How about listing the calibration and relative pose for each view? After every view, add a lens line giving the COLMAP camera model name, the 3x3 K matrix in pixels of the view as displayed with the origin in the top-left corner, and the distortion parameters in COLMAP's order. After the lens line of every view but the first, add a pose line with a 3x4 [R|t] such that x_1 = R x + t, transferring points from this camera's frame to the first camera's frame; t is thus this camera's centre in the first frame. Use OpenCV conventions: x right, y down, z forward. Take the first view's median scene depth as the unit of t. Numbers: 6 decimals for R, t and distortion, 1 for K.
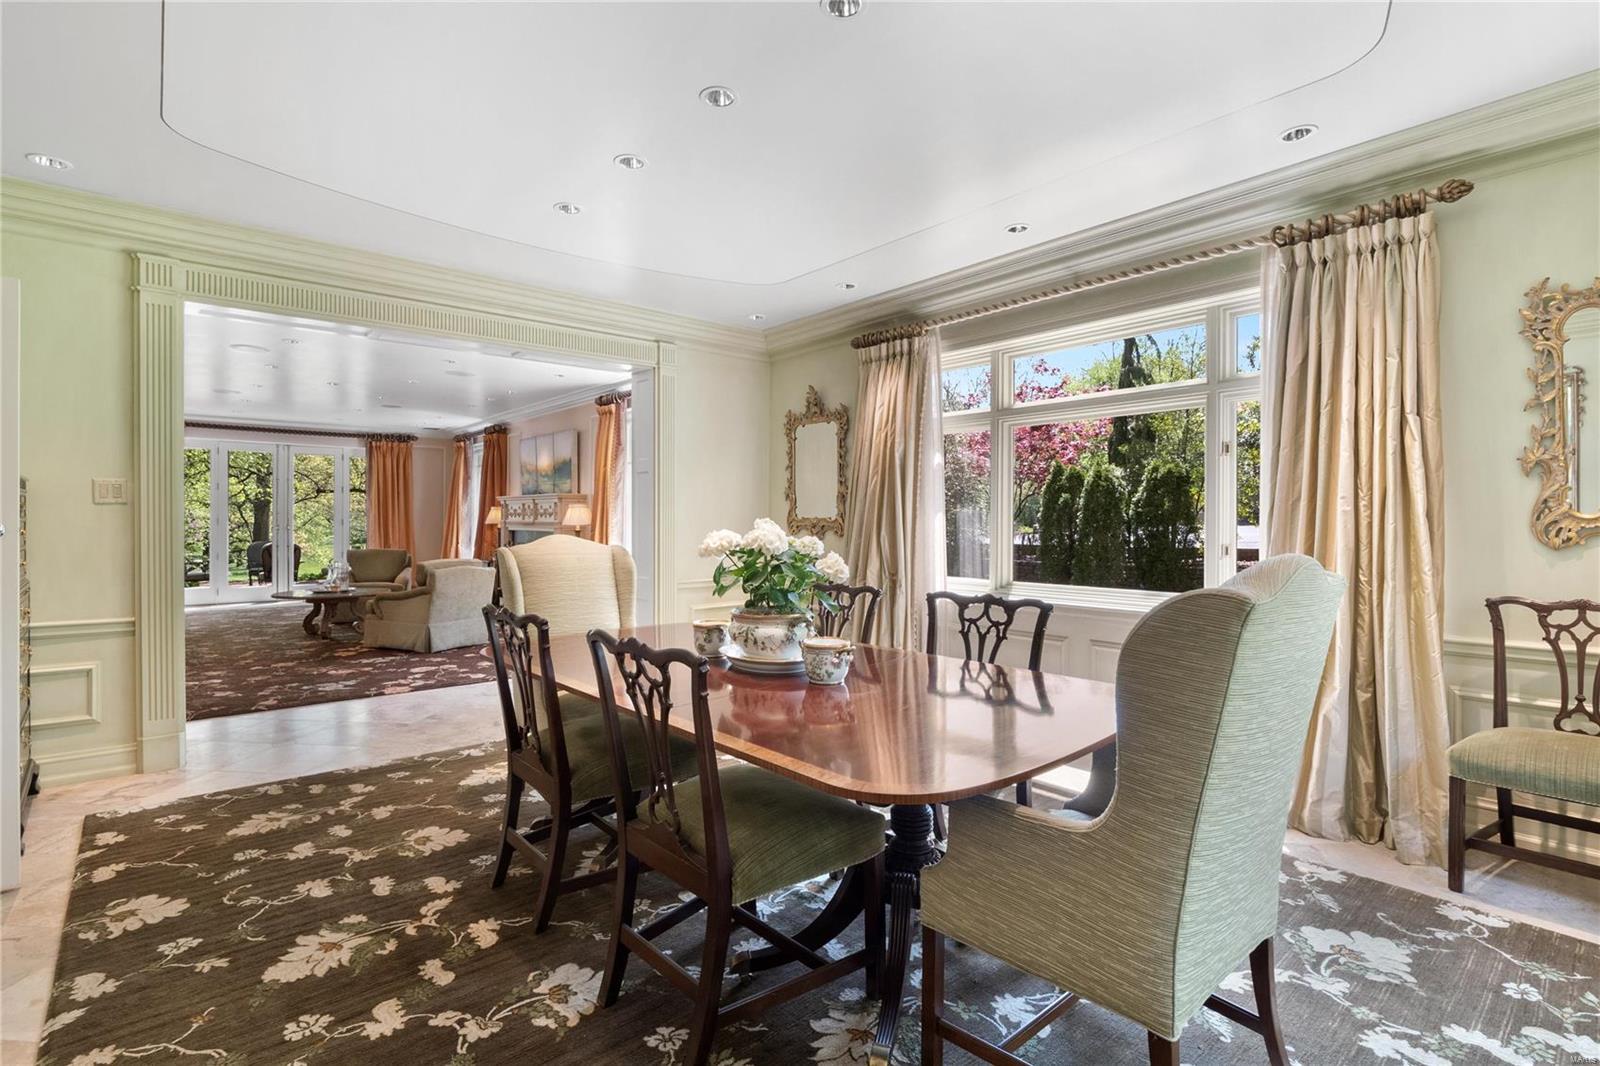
lens RADIAL K [[759.9, 0, 801.1], [0, 759.9, 524.0], [0, 0, 1]] dist [-0.001310, -0.013150]
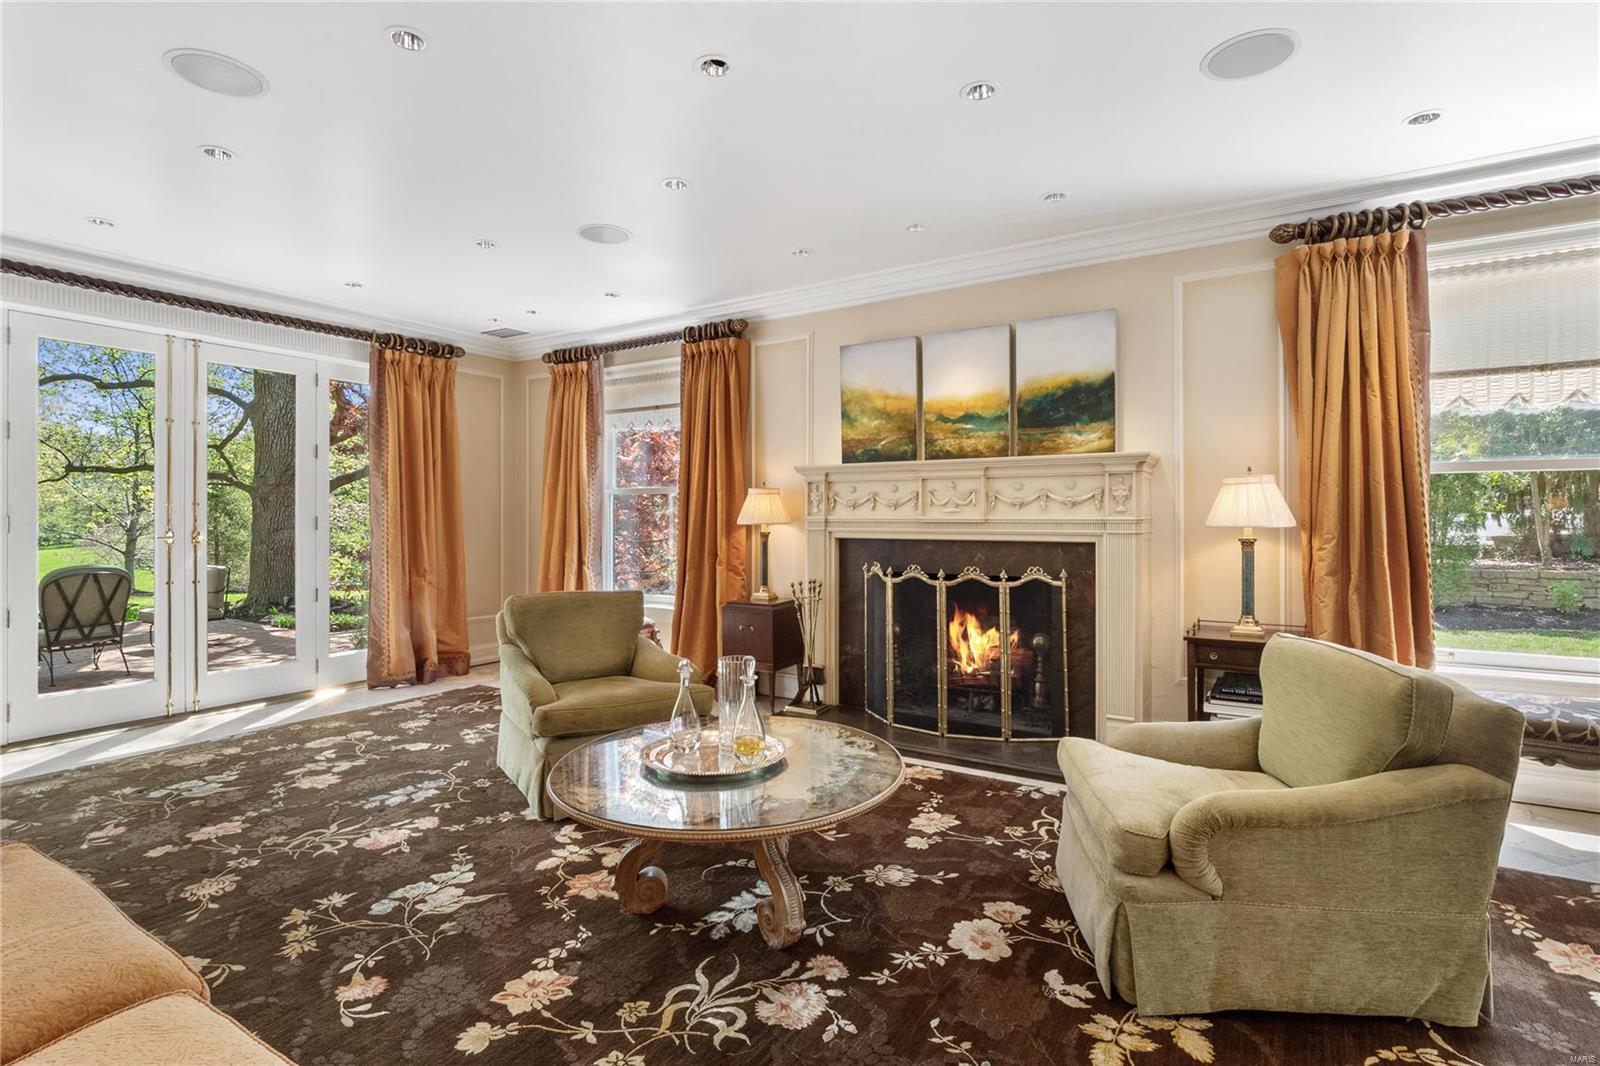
lens RADIAL K [[759.9, 0, 801.1], [0, 759.9, 524.0], [0, 0, 1]] dist [-0.001310, -0.013150]
pose [[0.954971, -0.004376, 0.296667, -0.480904], [0.004872, 0.999988, -0.000933, 0.000045], [-0.296659, 0.002336, 0.954981, 0.501733]]
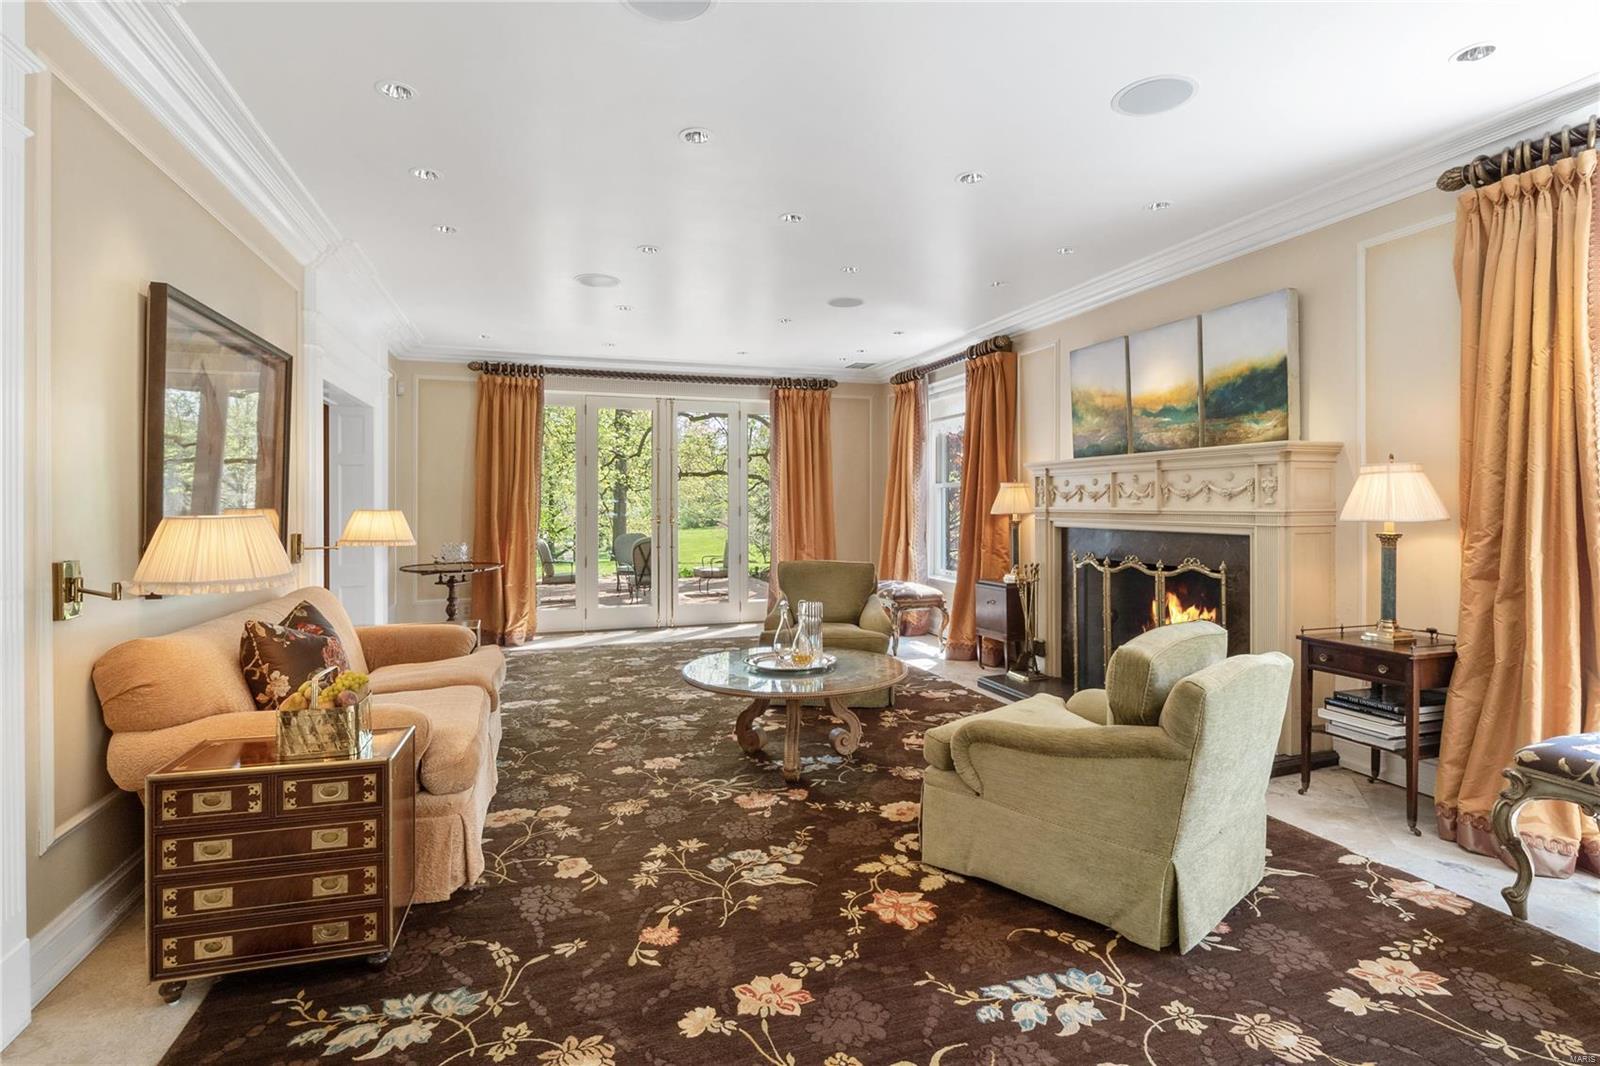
lens RADIAL K [[759.9, 0, 801.1], [0, 759.9, 524.0], [0, 0, 1]] dist [-0.001310, -0.013150]
pose [[0.927660, 0.006229, -0.373374, -0.312091], [-0.000688, 0.999888, 0.014971, -0.001098], [0.373425, -0.013631, 0.927560, 0.406966]]
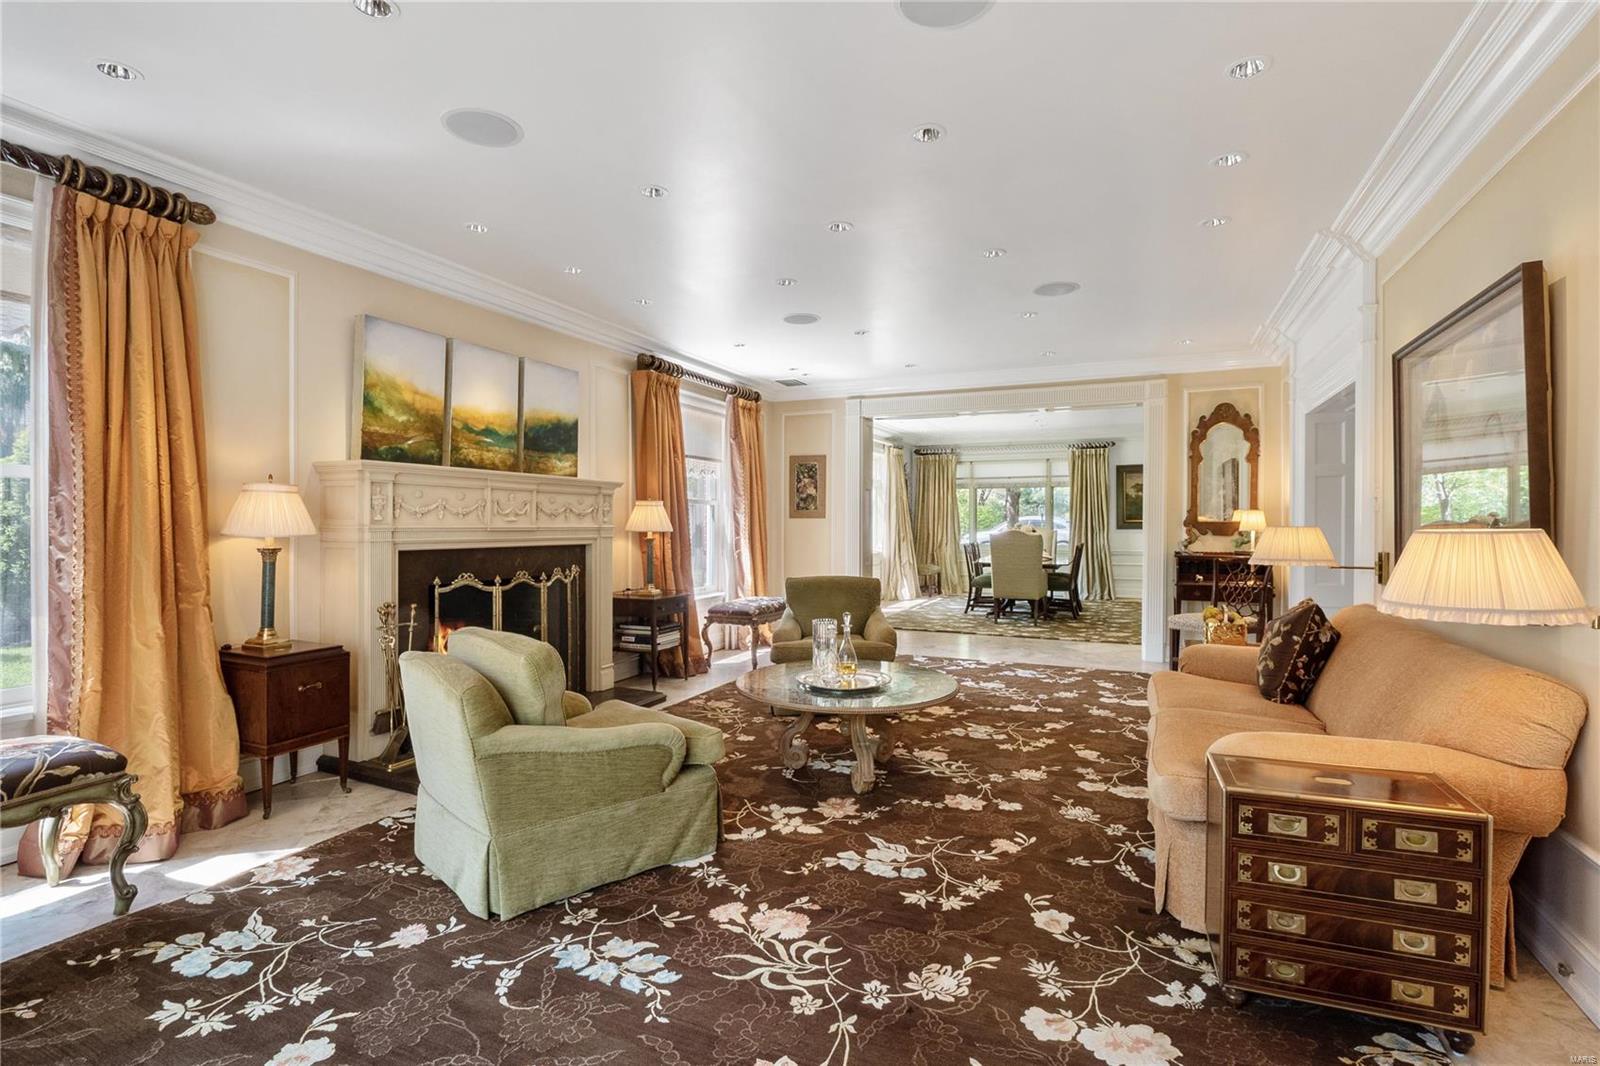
lens RADIAL K [[759.9, 0, 801.1], [0, 759.9, 524.0], [0, 0, 1]] dist [-0.001310, -0.013150]
pose [[-0.428319, -0.000650, 0.903627, -0.730512], [0.007774, 0.999960, 0.004404, -0.004634], [-0.903594, 0.008911, -0.428297, 0.871013]]
